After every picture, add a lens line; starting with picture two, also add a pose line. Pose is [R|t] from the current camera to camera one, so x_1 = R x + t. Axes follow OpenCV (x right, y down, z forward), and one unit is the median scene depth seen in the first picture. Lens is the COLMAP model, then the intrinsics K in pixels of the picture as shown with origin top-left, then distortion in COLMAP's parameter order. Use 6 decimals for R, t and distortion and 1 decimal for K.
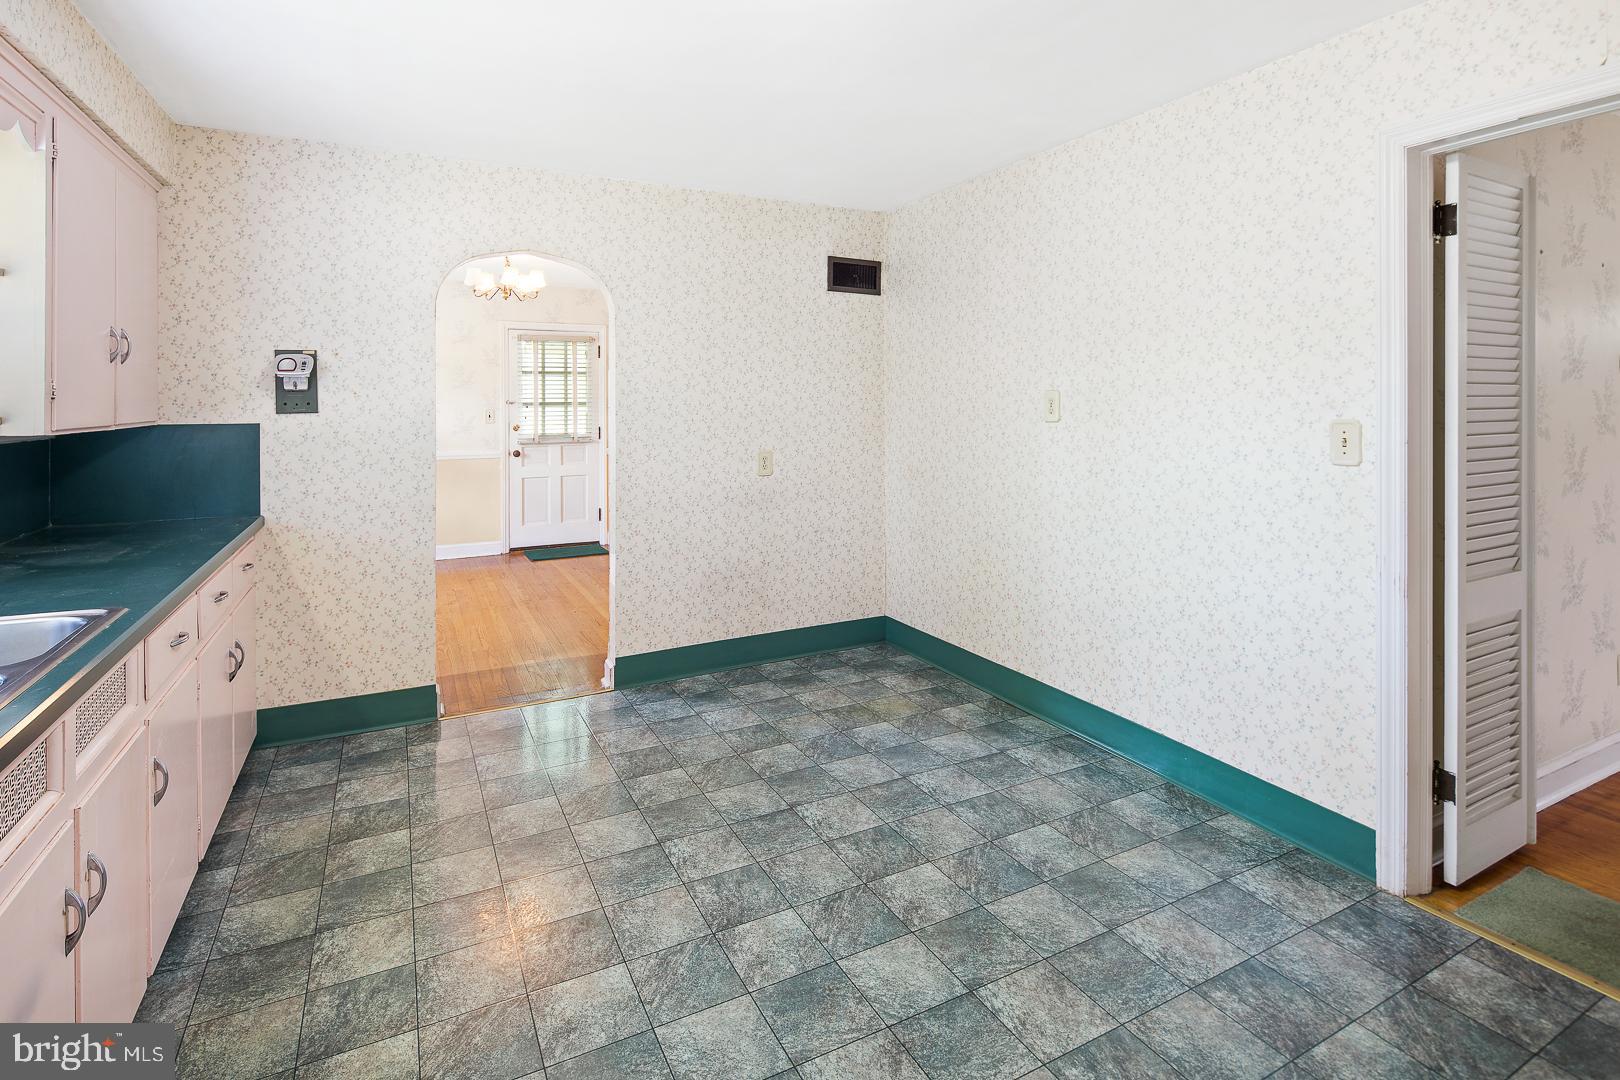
lens RADIAL K [[786.4, 0, 791.6], [0, 786.4, 408.4], [0, 0, 1]] dist [0.003183, -0.004750]
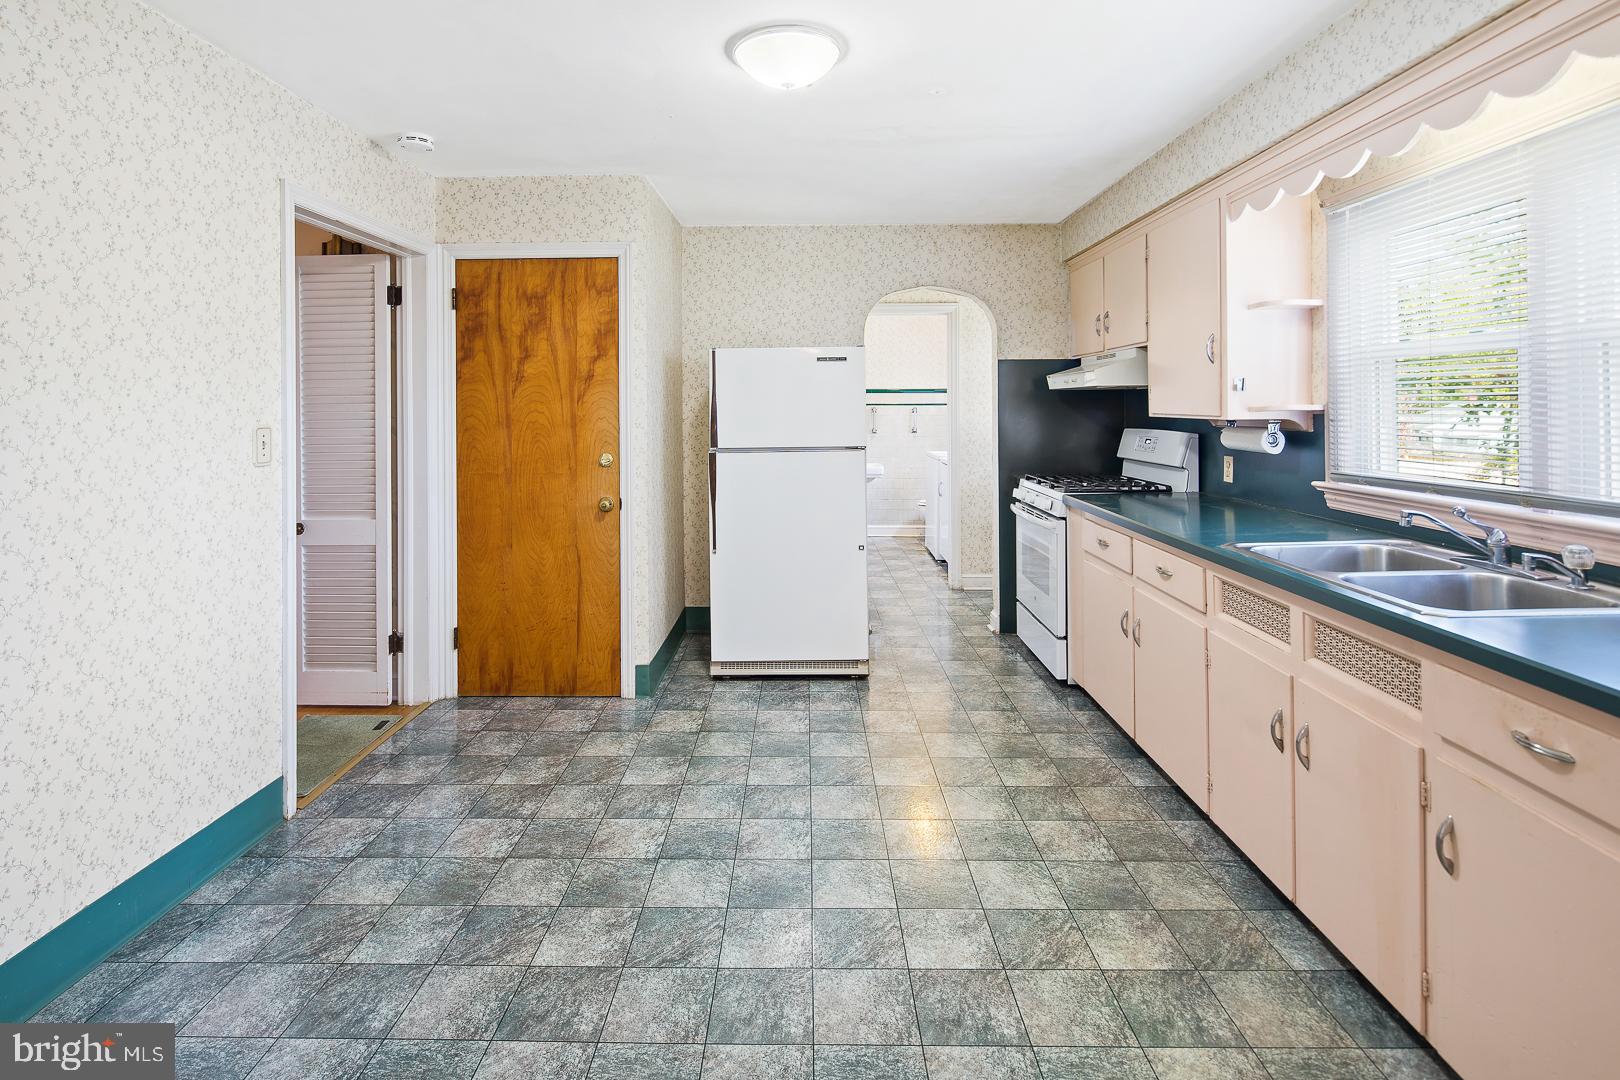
lens RADIAL K [[786.4, 0, 791.6], [0, 786.4, 408.4], [0, 0, 1]] dist [0.003183, -0.004750]
pose [[-0.881819, 0.009575, 0.471490, -0.541659], [0.014710, 0.999866, 0.007207, -0.005399], [-0.471358, 0.013291, -0.881842, 1.887359]]
